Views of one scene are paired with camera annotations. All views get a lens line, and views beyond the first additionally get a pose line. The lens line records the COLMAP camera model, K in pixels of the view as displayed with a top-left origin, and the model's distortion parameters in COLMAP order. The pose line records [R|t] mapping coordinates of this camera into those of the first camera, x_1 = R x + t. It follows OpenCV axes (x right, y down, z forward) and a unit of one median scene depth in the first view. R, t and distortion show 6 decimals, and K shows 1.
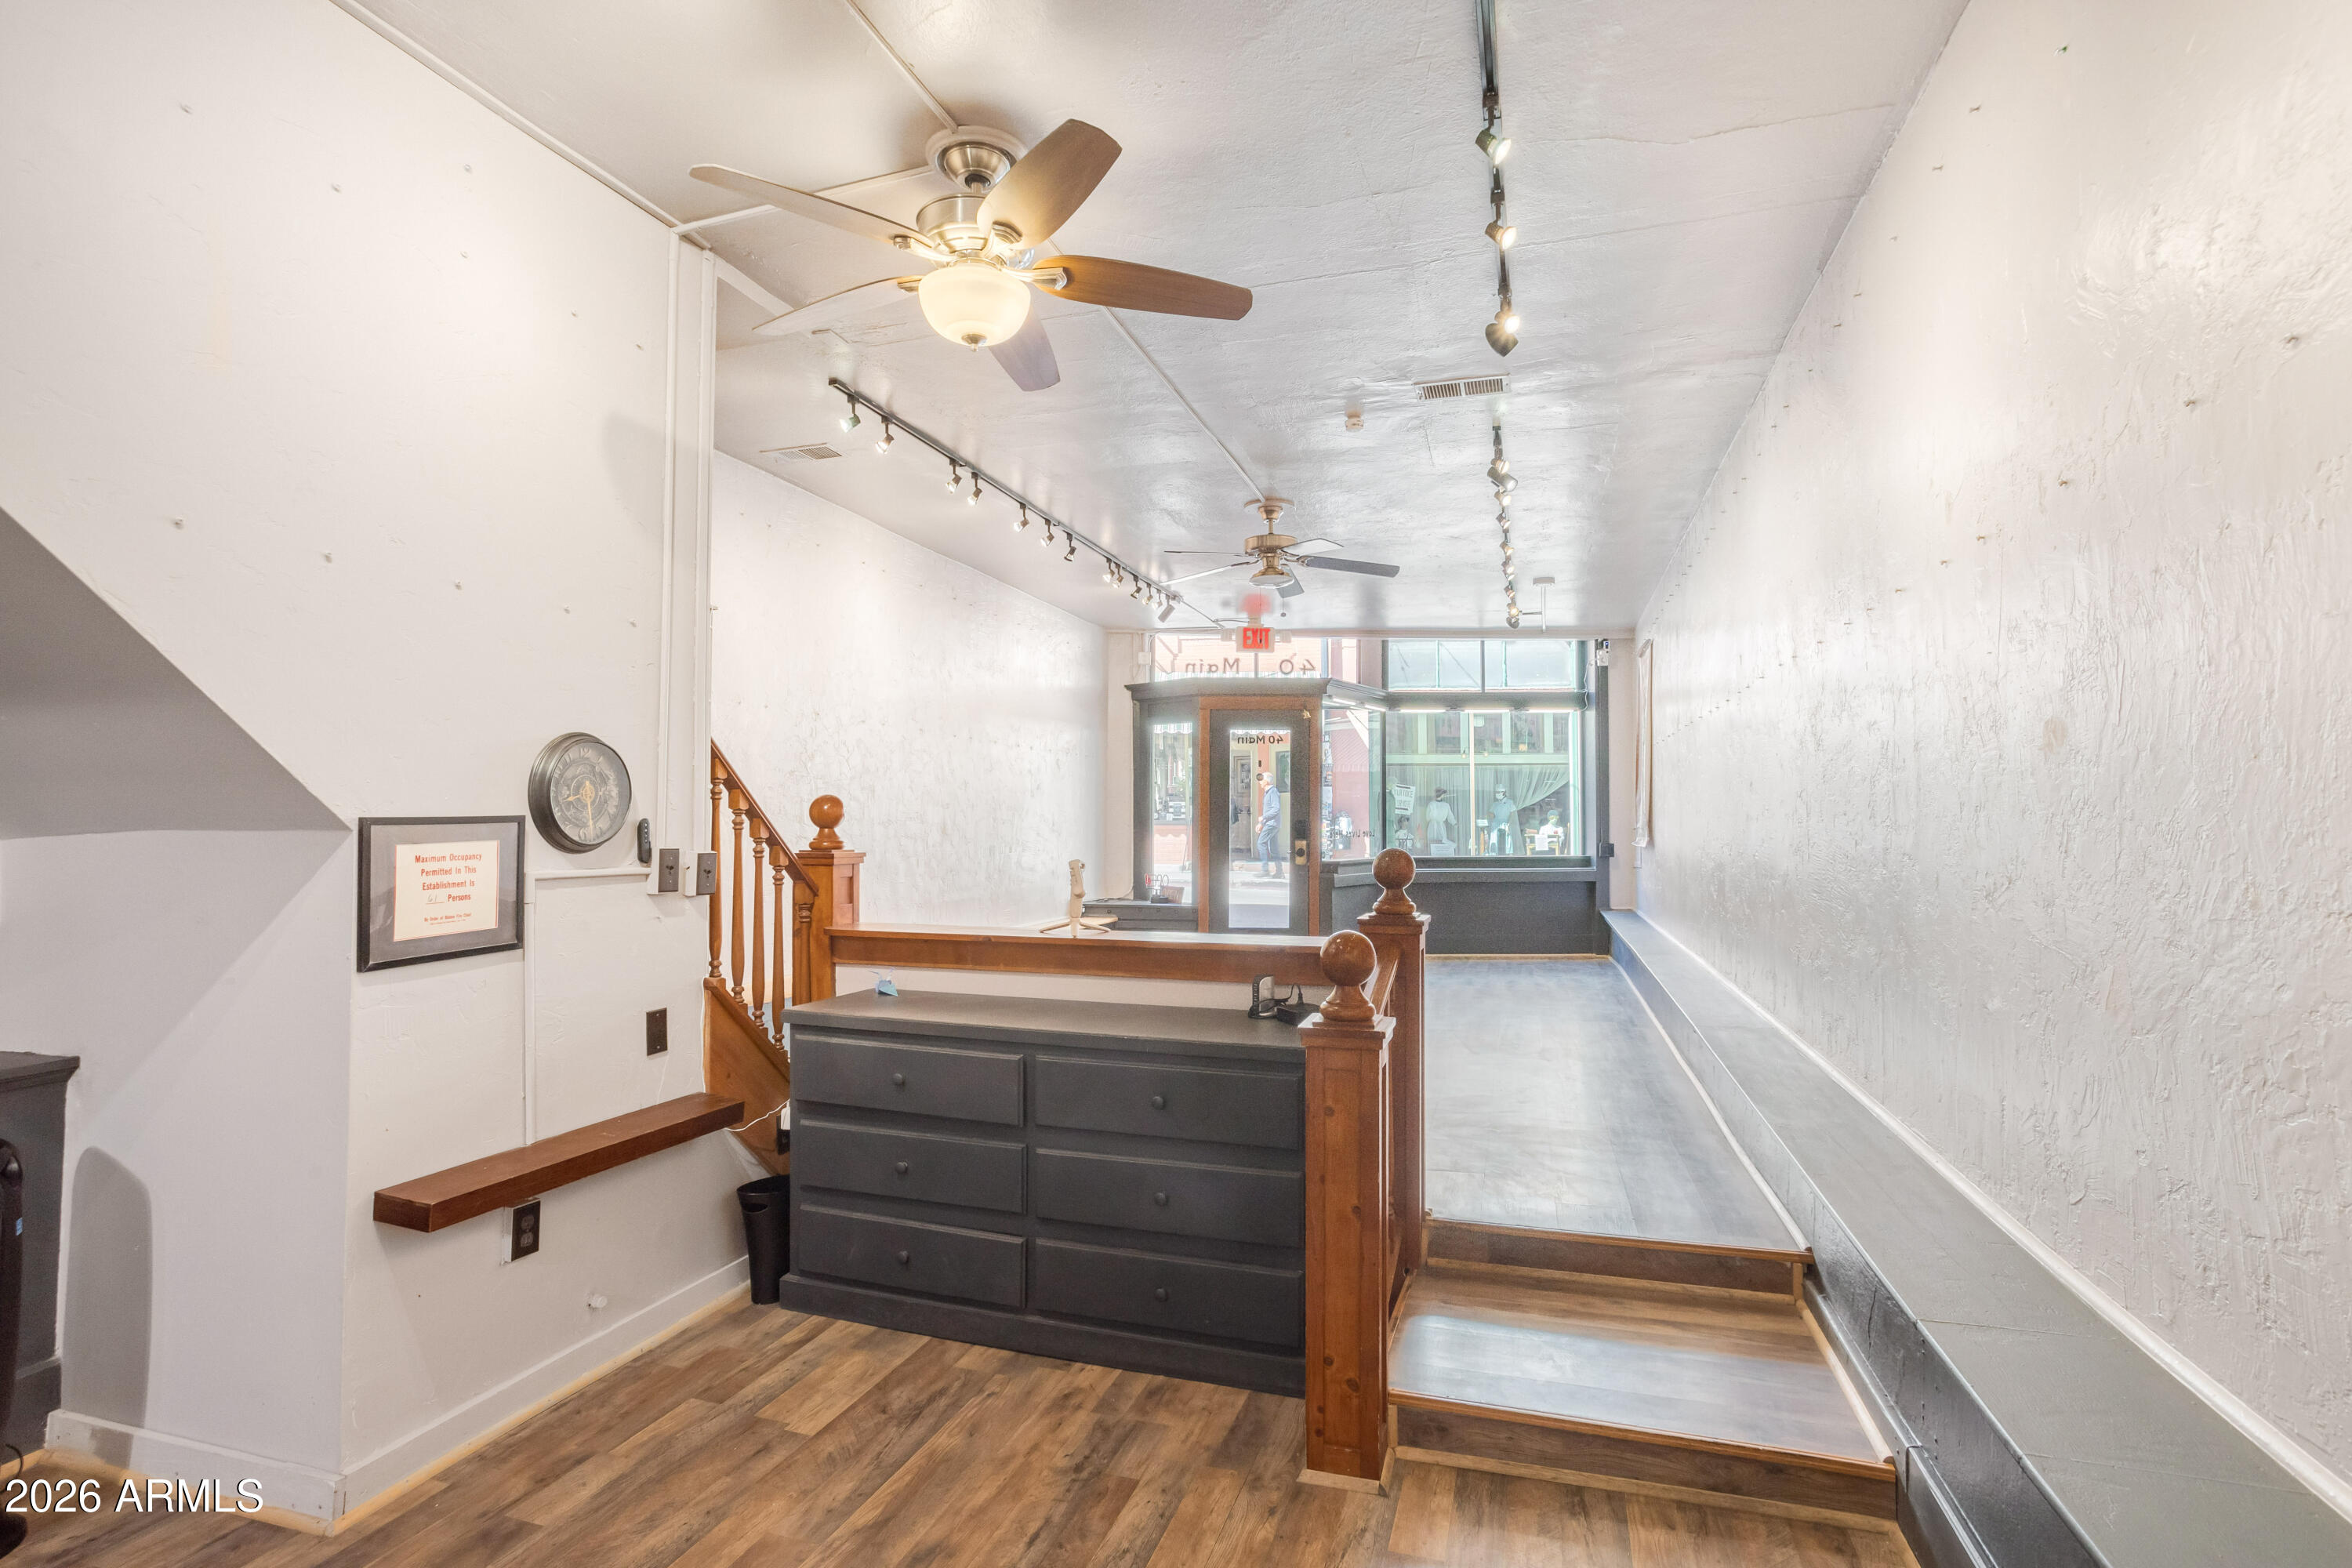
lens RADIAL K [[1164.3, 0, 1176.0], [0, 1164.3, 784.0], [0, 0, 1]] dist [0.000775, 0.000775]
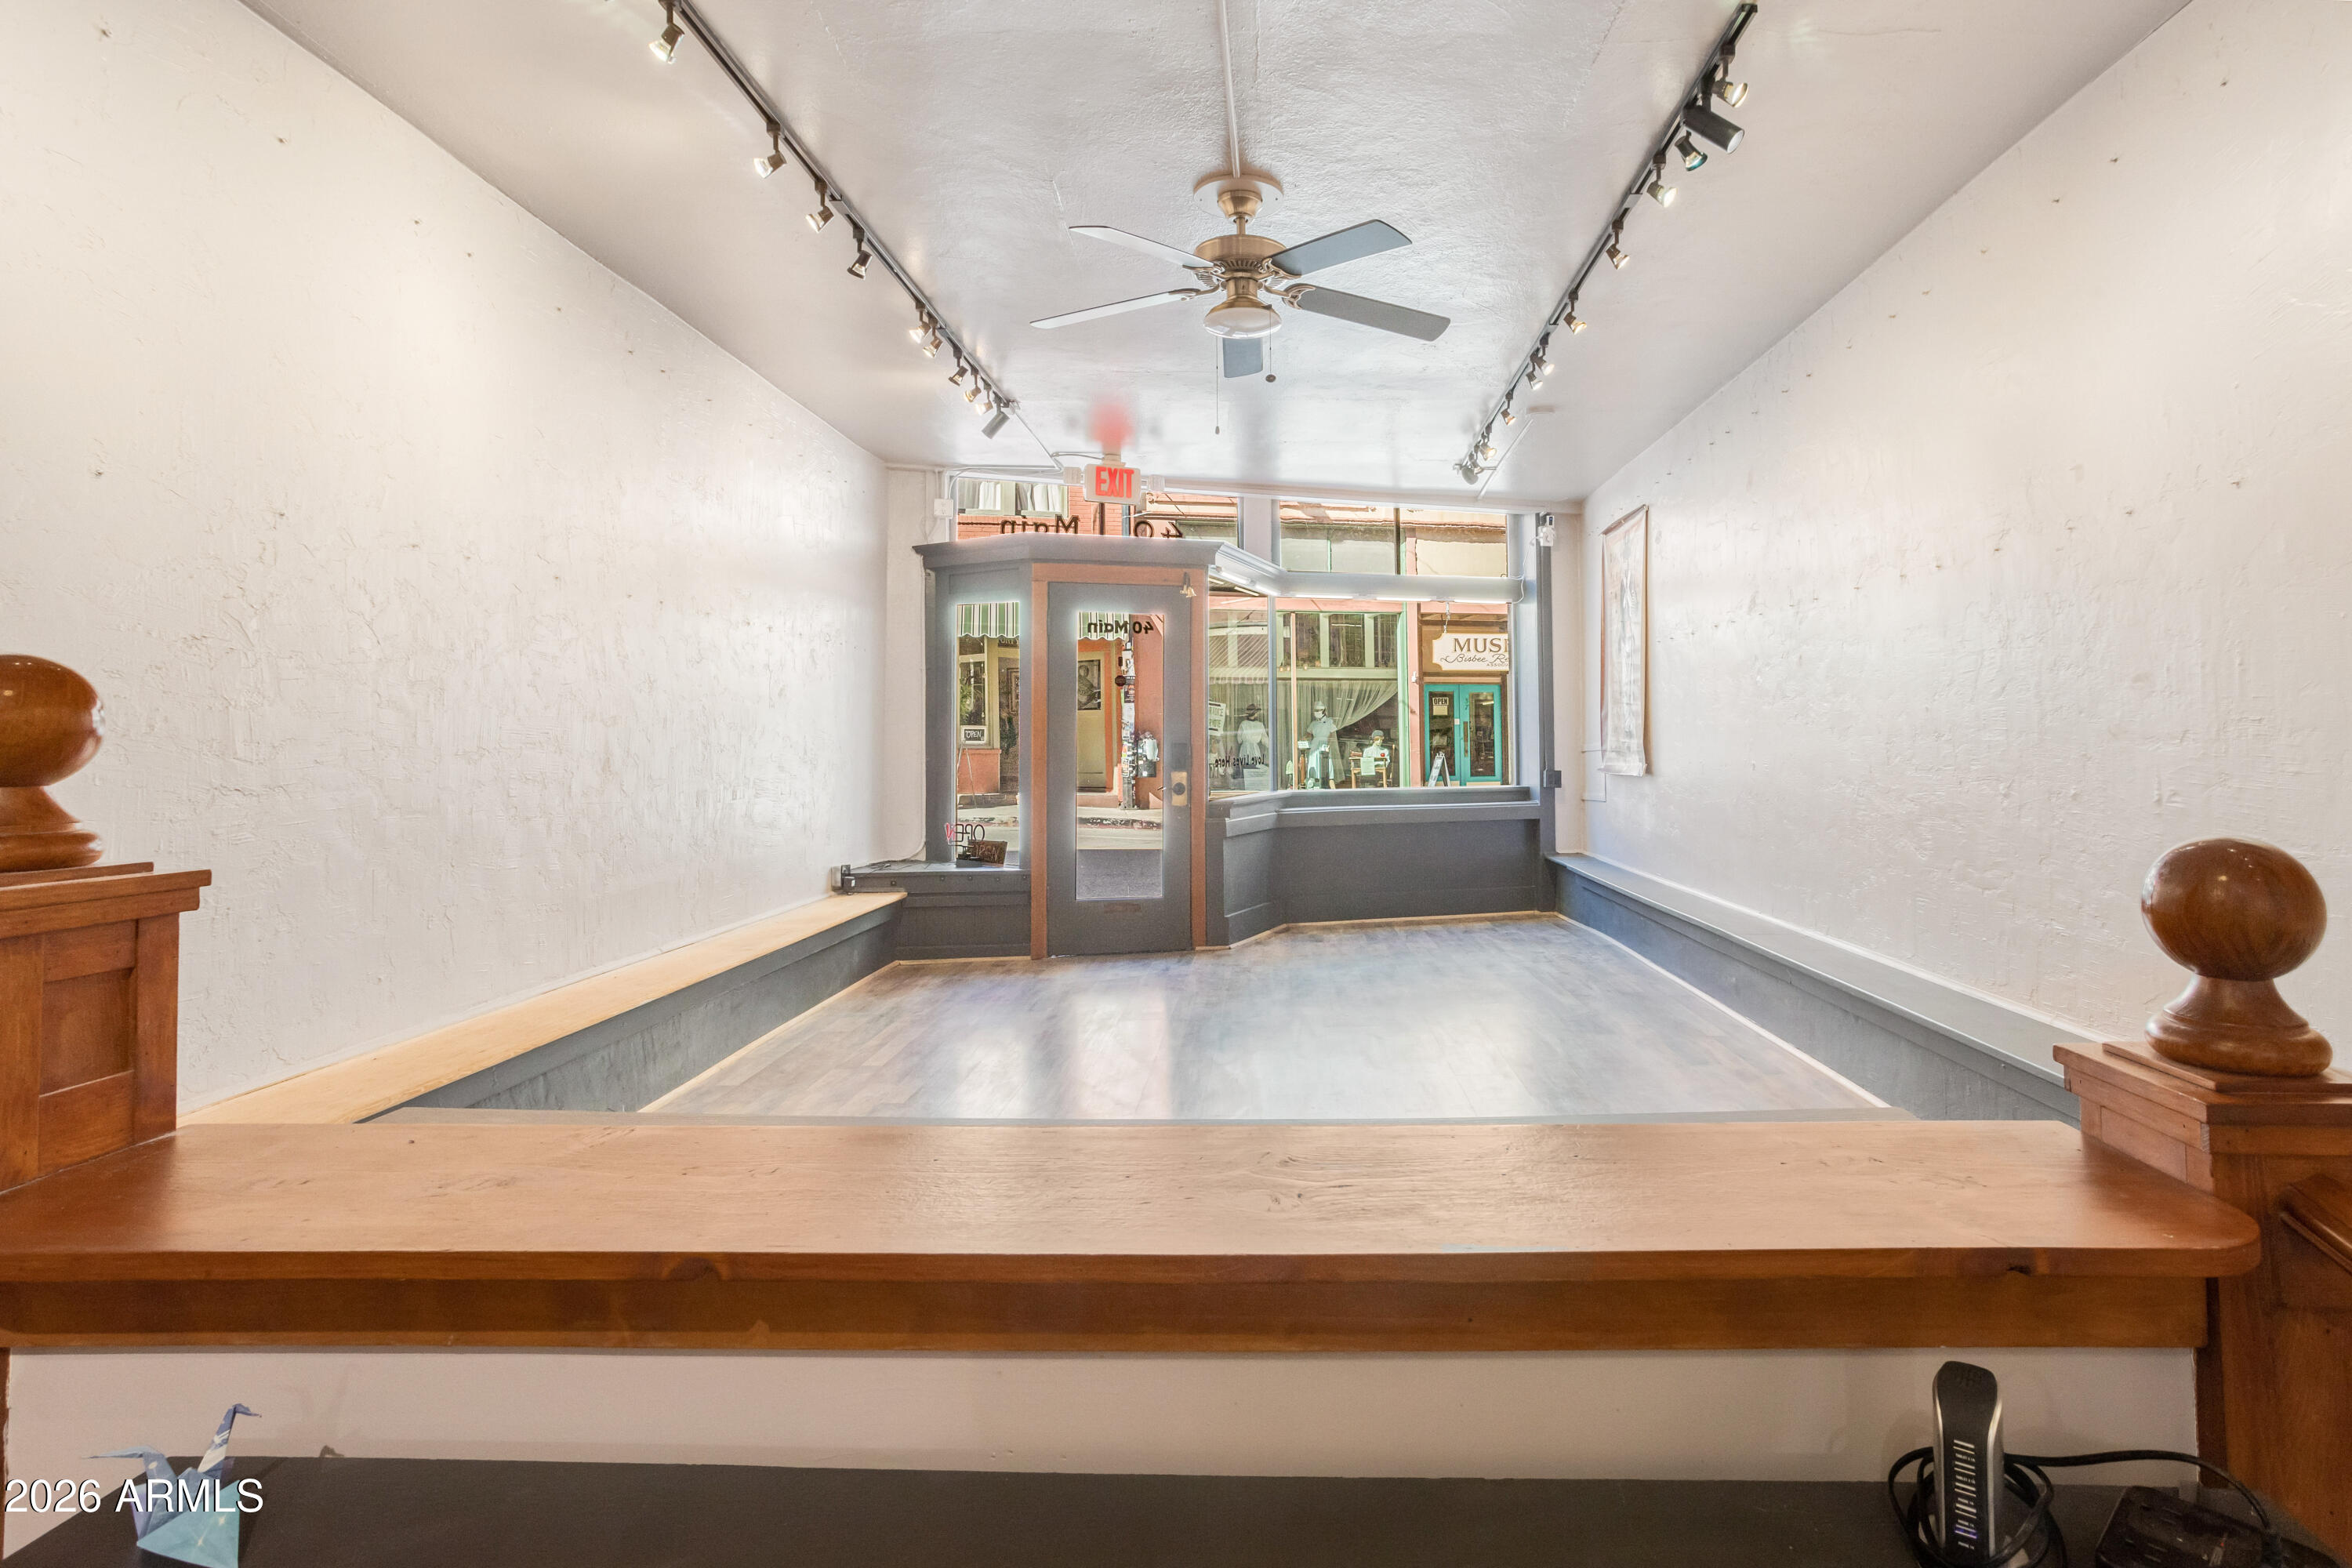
lens RADIAL K [[1159.4, 0, 1263.0], [0, 1159.4, 708.5], [0, 0, 1]] dist [-0.033190, 0.000616]
pose [[0.956093, 0.003777, 0.293038, -0.049514], [-0.004514, 0.999988, 0.001839, 0.008700], [-0.293028, -0.003081, 0.956099, 0.314906]]
